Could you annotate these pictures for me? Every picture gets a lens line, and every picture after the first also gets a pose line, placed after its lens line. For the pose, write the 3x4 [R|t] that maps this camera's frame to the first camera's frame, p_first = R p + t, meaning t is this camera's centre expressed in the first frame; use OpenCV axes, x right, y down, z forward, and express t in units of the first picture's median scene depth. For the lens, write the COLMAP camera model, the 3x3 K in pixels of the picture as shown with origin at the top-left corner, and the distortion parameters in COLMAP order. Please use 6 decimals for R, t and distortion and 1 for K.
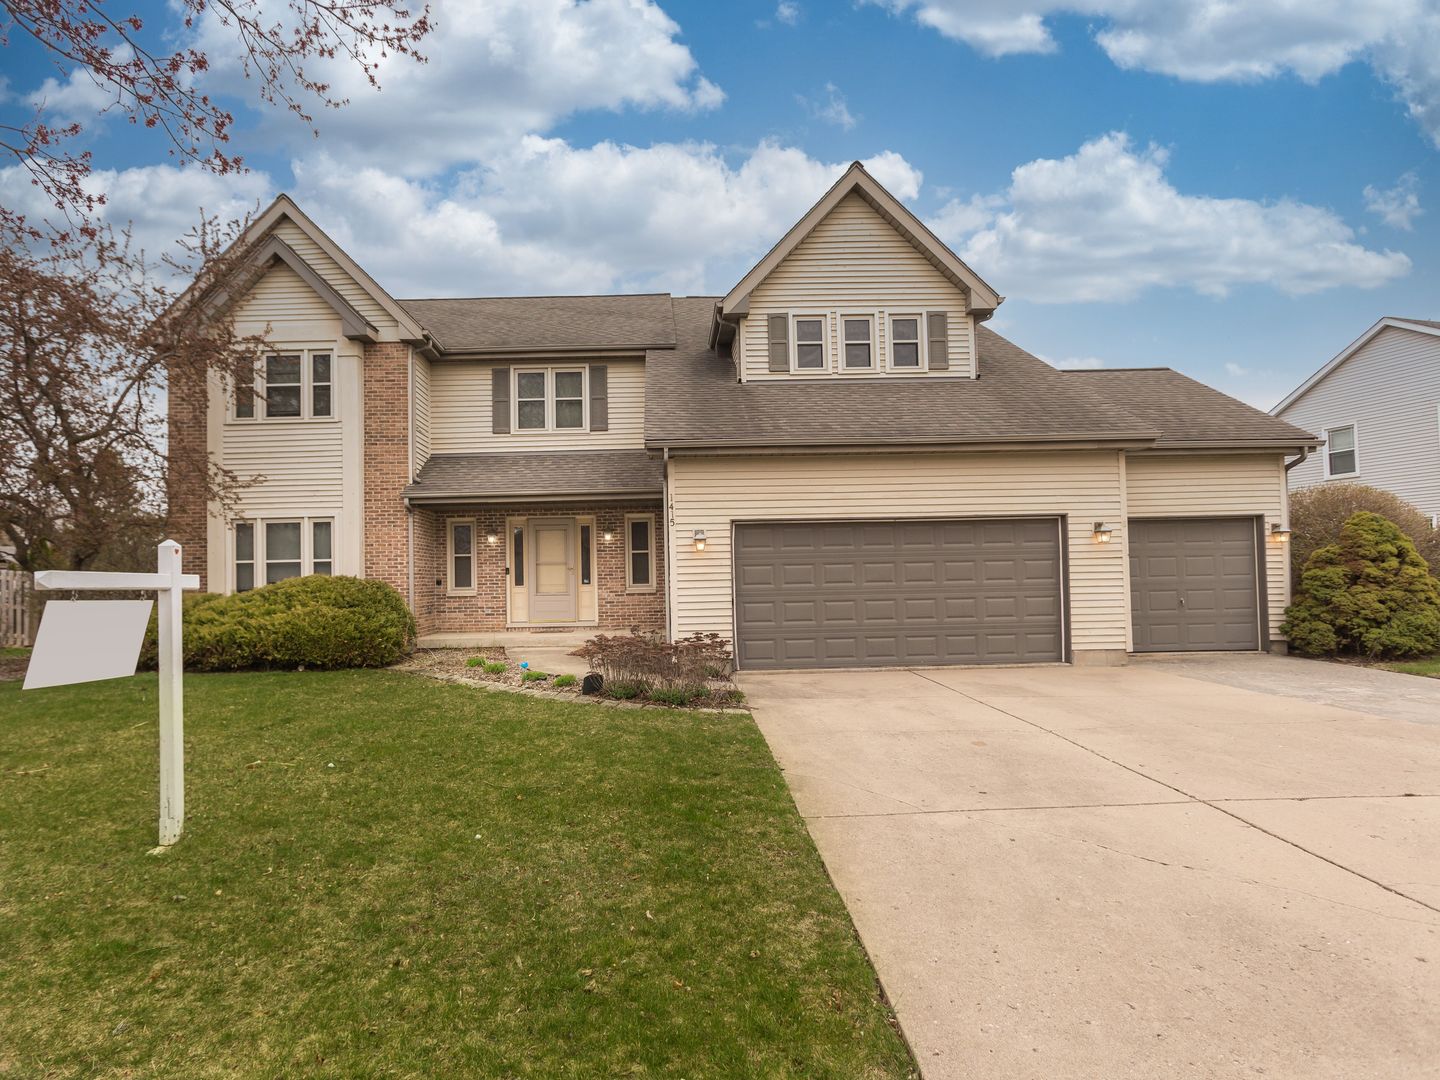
lens RADIAL K [[759.7, 0, 663.2], [0, 759.7, 533.2], [0, 0, 1]] dist [-0.025133, 0.011935]
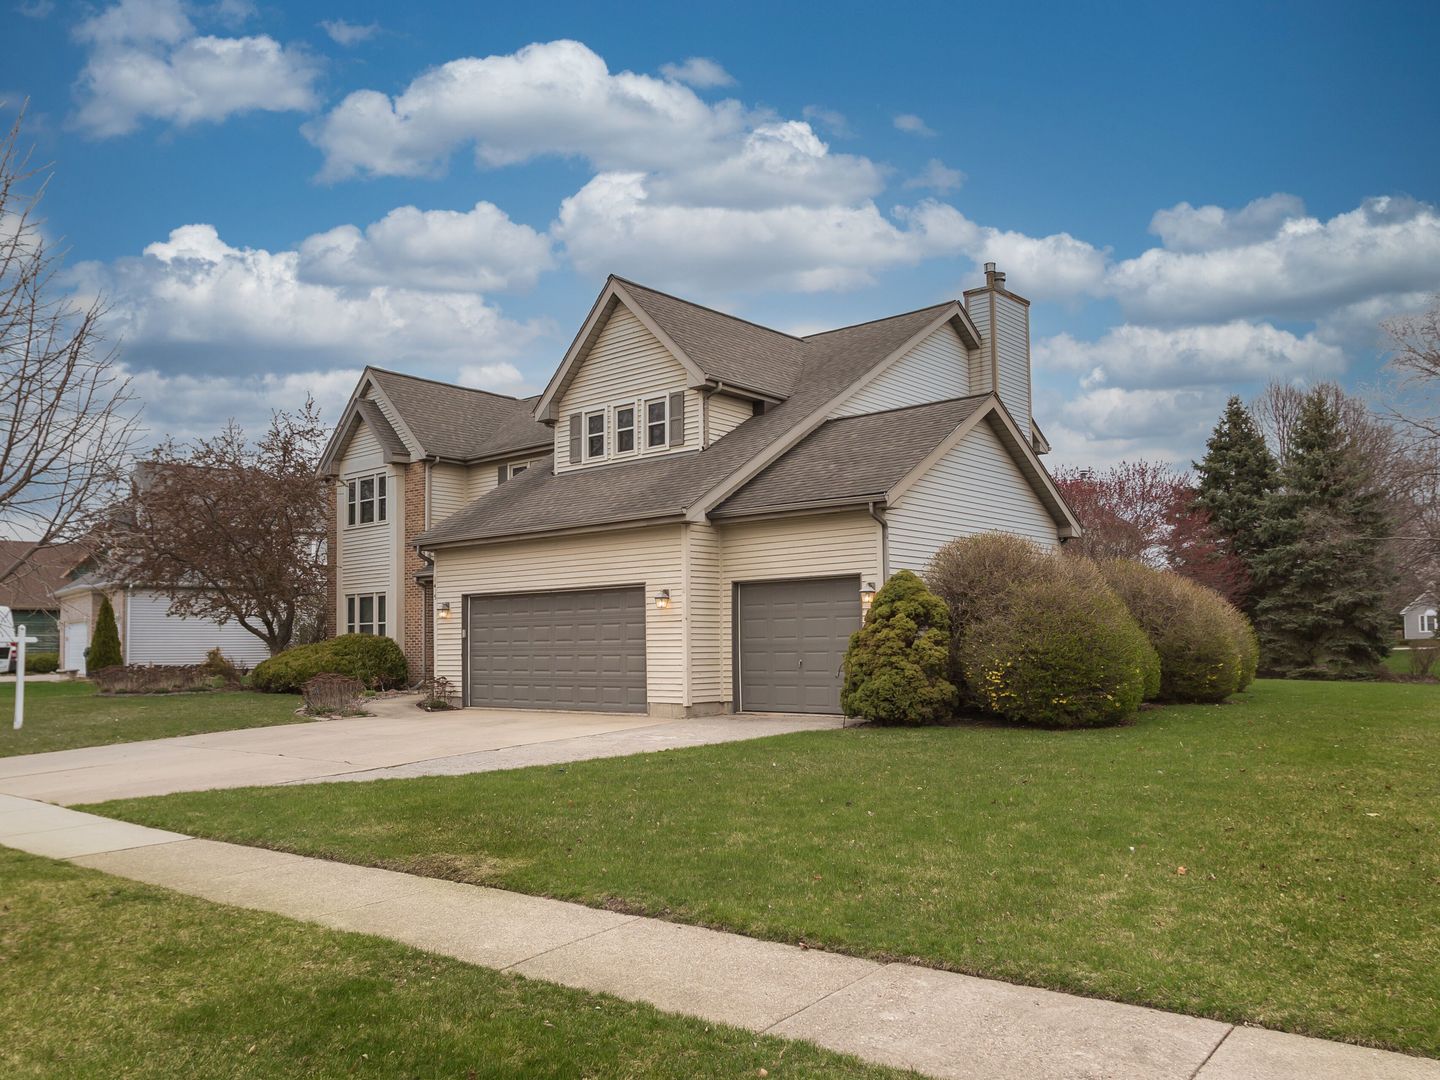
lens RADIAL K [[1096.9, 0, 720.6], [0, 1096.9, 542.9], [0, 0, 1]] dist [-0.012098, 0.000462]
pose [[0.766318, -0.051191, -0.640418, 1.415076], [0.038032, 0.998687, -0.034320, -0.020581], [0.641334, 0.001944, 0.767259, -0.169983]]
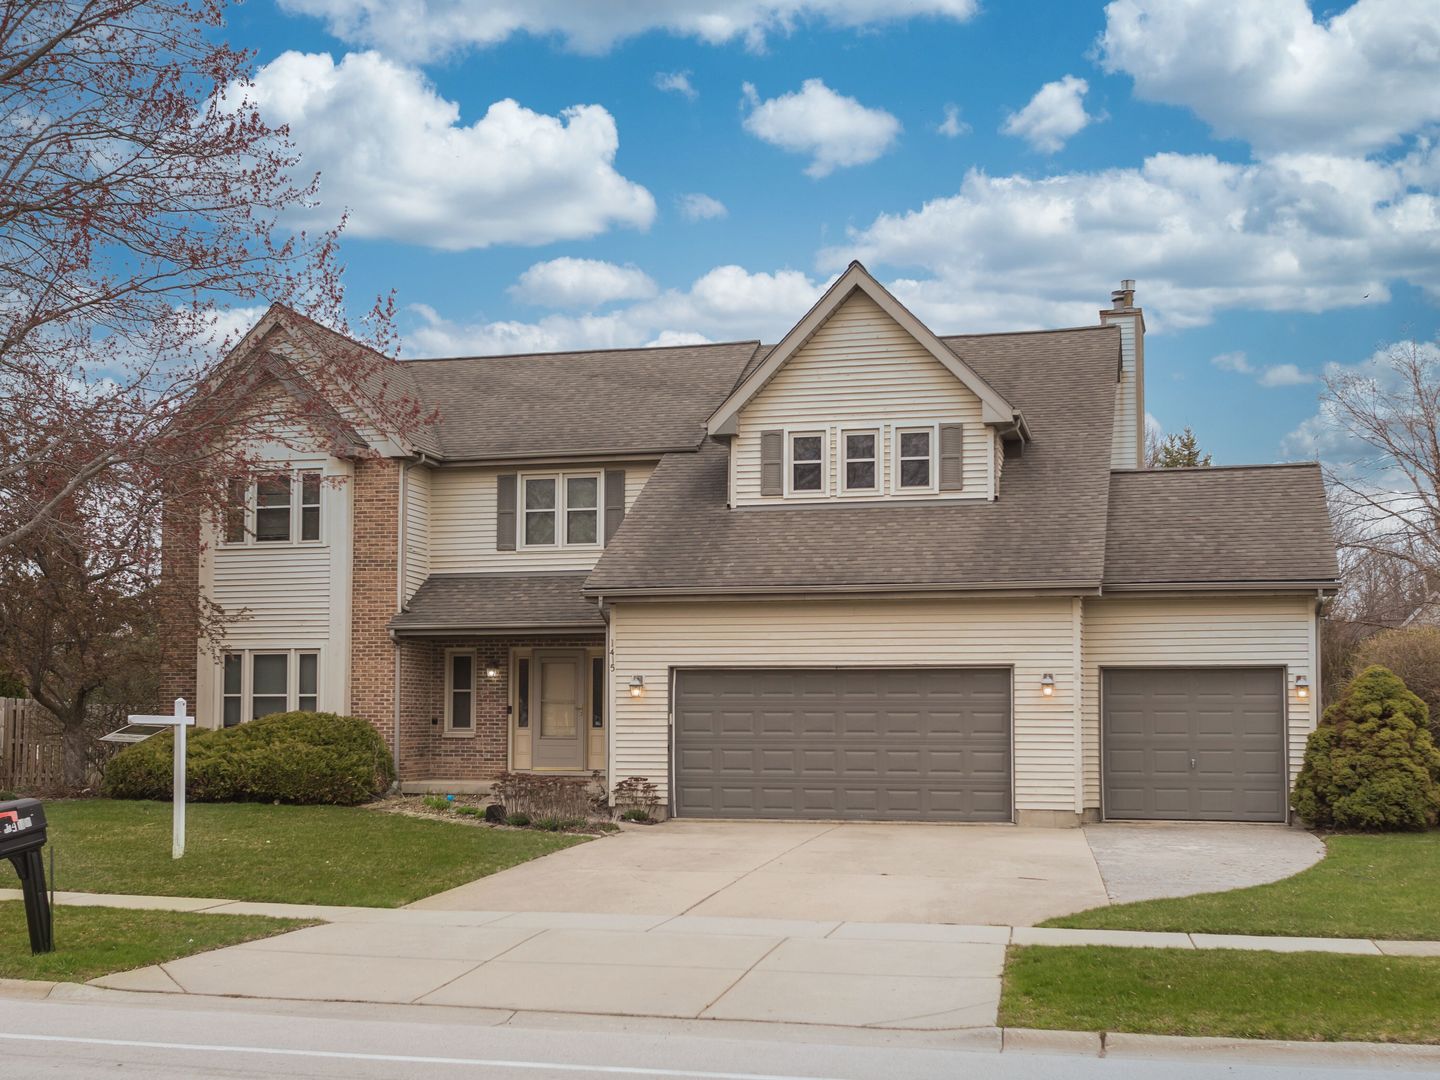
lens RADIAL K [[1695.9, 0, 724.7], [0, 1695.9, 546.4], [0, 0, 1]] dist [-0.001816, 0.000000]
pose [[0.971141, -0.002557, -0.238490, 0.577981], [-0.006850, 0.999231, -0.038609, -0.074285], [0.238406, 0.039129, 0.970377, -0.965670]]
